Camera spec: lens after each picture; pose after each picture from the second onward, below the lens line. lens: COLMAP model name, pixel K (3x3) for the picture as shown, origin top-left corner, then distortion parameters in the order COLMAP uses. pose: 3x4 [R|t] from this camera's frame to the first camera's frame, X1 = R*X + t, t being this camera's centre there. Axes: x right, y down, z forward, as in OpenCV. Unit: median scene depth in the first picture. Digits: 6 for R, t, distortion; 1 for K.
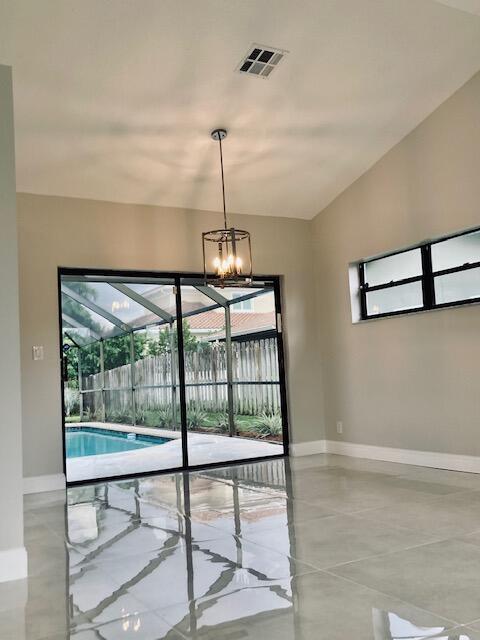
lens RADIAL K [[633.2, 0, 240.0], [0, 633.2, 320.0], [0, 0, 1]] dist [0.065909, -0.011351]
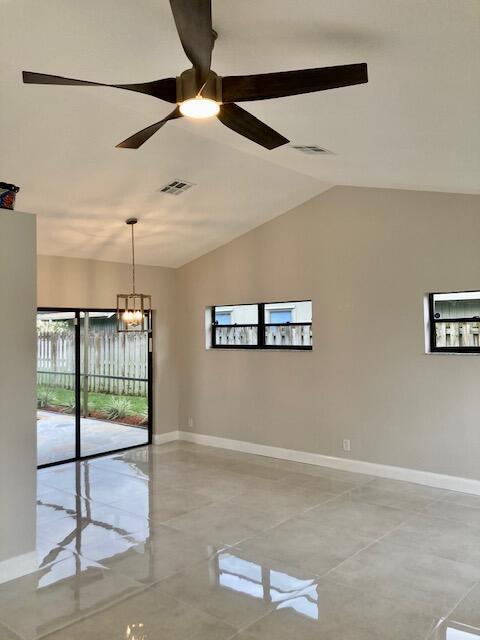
lens RADIAL K [[530.9, 0, 240.0], [0, 530.9, 320.0], [0, 0, 1]] dist [0.041980, -0.050460]
pose [[0.943097, 0.048697, 0.328933, -0.145044], [-0.062996, 0.997470, 0.032947, -0.107991], [-0.326496, -0.051794, 0.943778, -0.129575]]
